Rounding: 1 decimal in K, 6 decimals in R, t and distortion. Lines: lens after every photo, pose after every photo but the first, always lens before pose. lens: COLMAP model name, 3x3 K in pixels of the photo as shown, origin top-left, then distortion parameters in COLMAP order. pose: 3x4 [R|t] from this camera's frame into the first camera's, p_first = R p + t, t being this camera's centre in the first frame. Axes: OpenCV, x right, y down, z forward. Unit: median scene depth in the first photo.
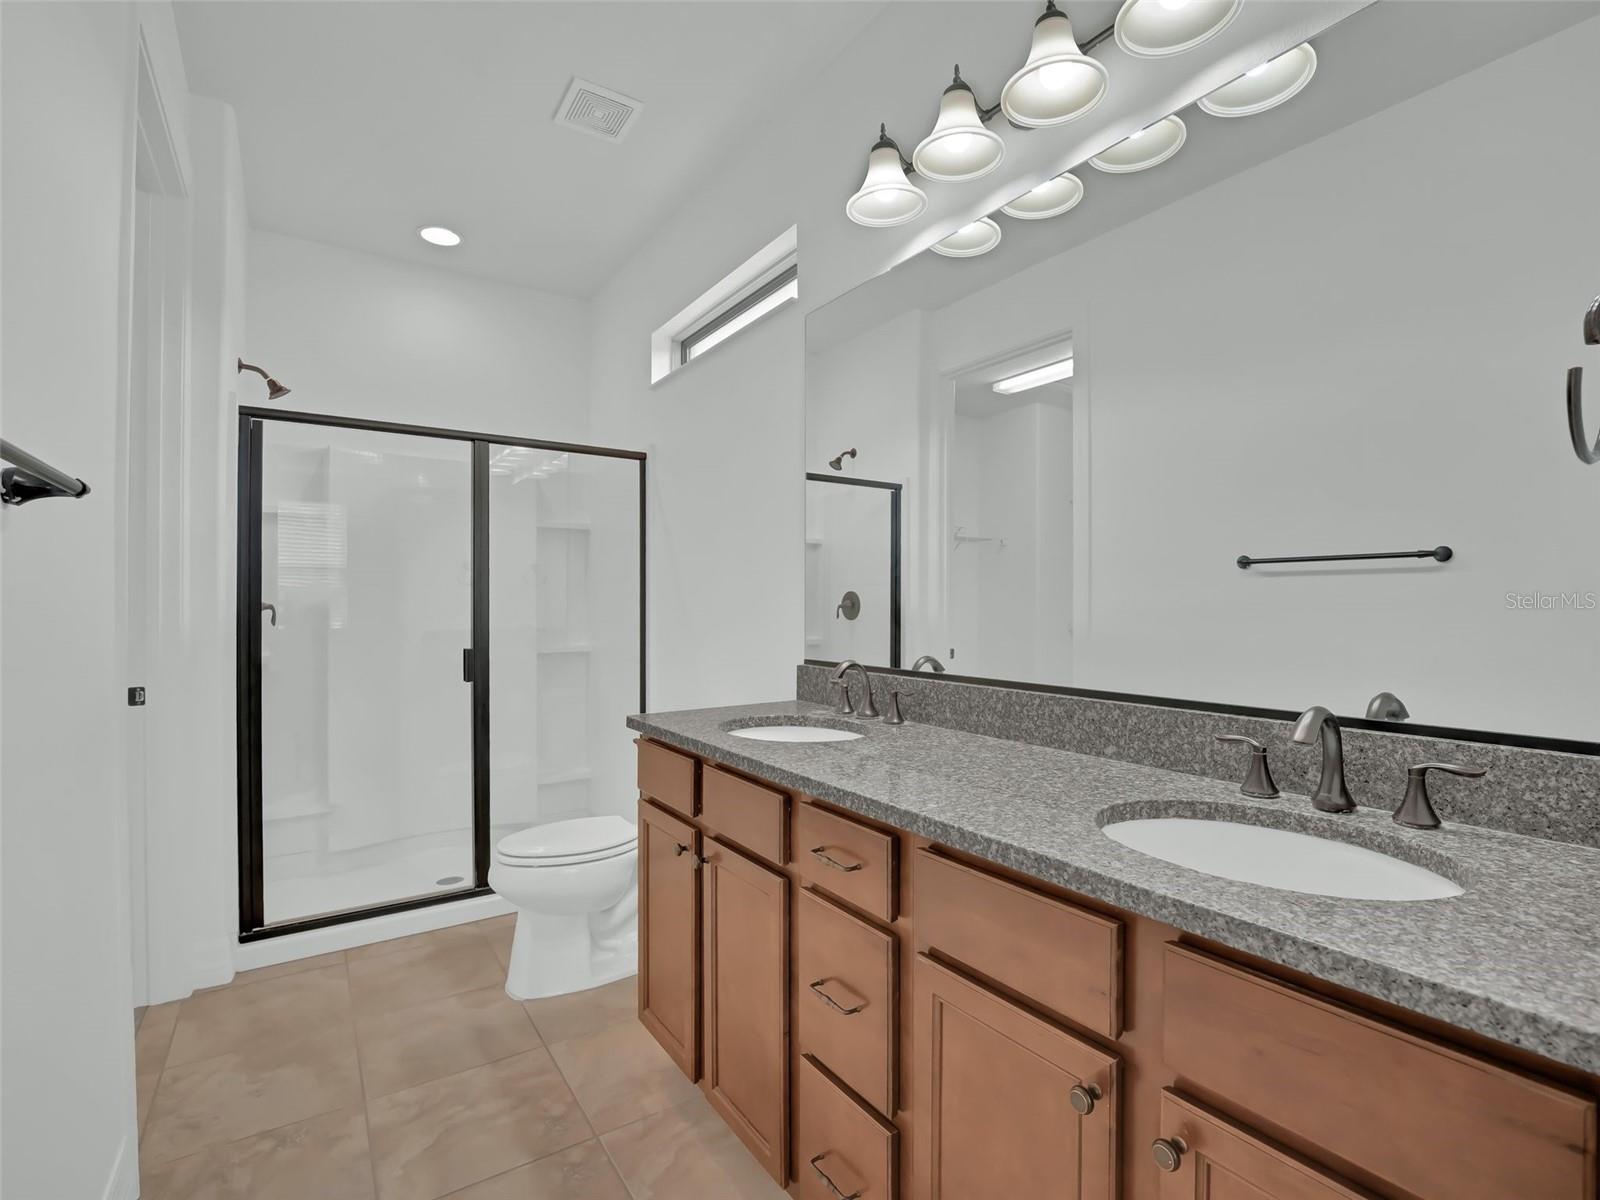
lens RADIAL K [[749.2, 0, 800.6], [0, 749.2, 604.5], [0, 0, 1]] dist [-0.023184, -0.000617]
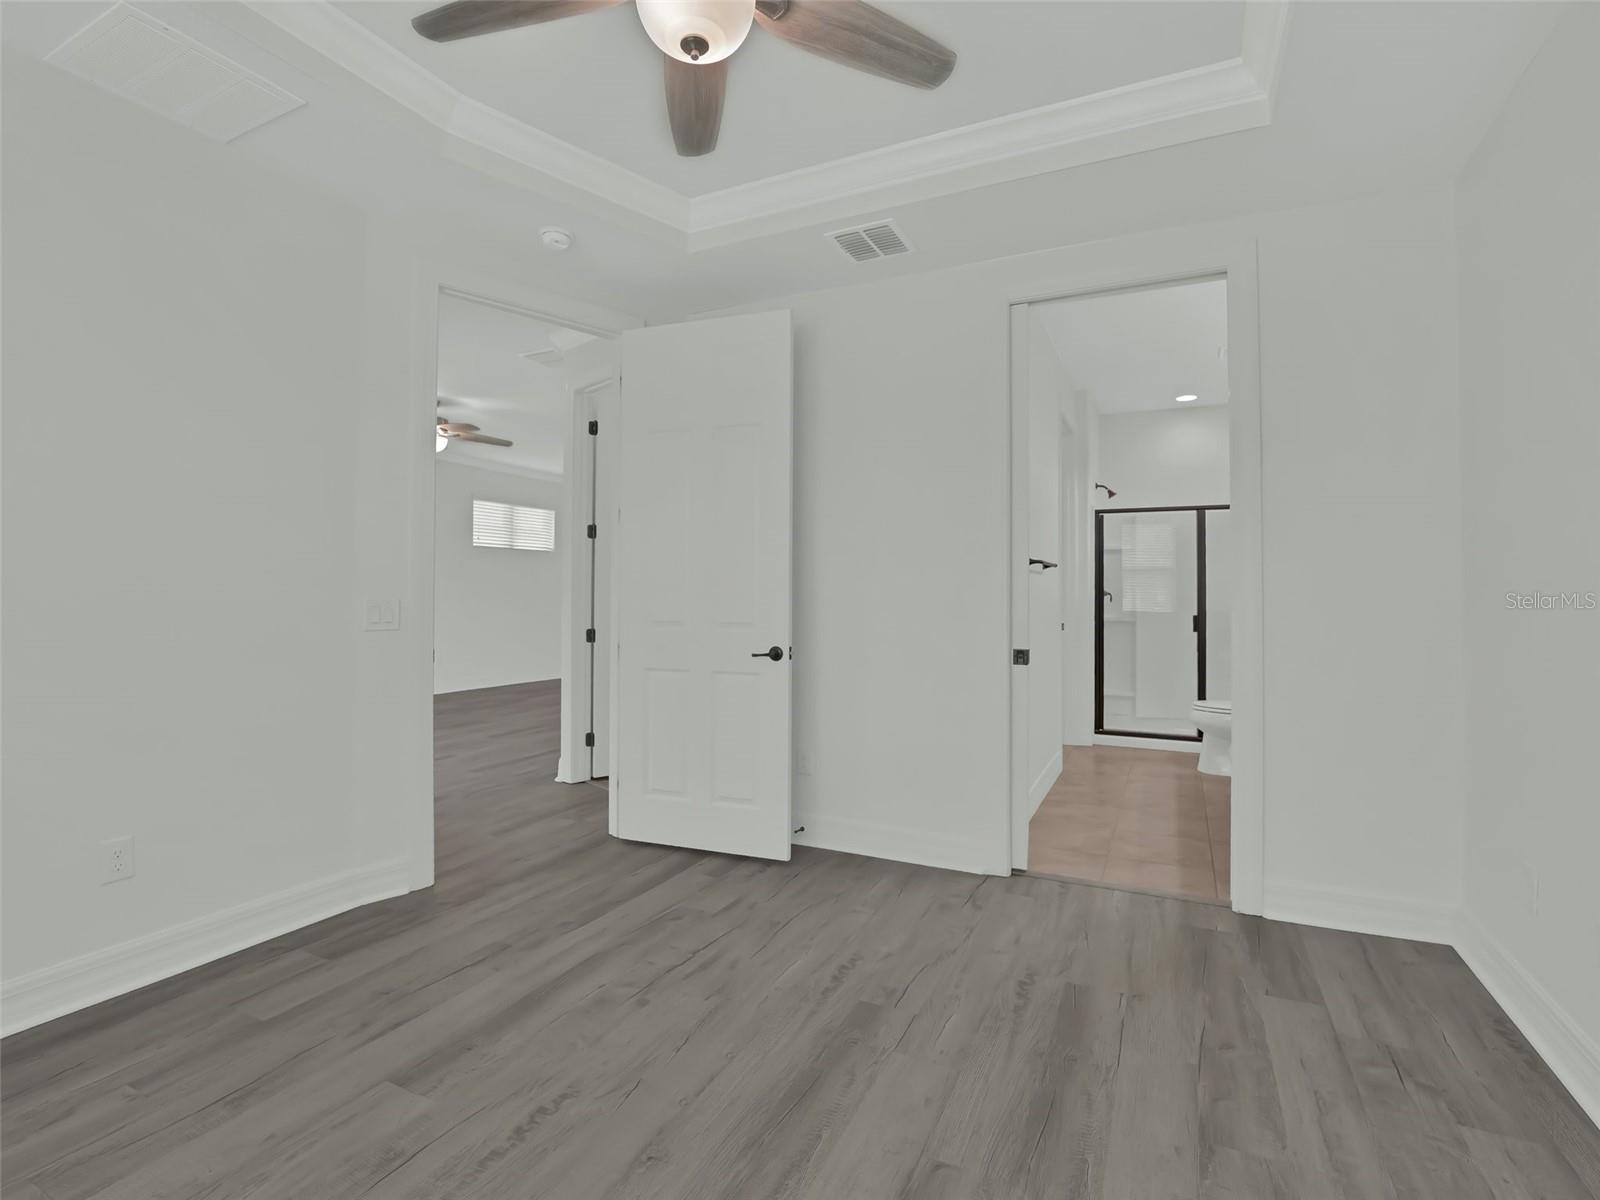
lens RADIAL K [[749.2, 0, 800.6], [0, 749.2, 604.5], [0, 0, 1]] dist [-0.023184, -0.000617]
pose [[0.491159, -0.006515, -0.871045, 0.758849], [0.004825, 0.999977, -0.004759, 0.035334], [0.871056, -0.001865, 0.491180, -0.880729]]
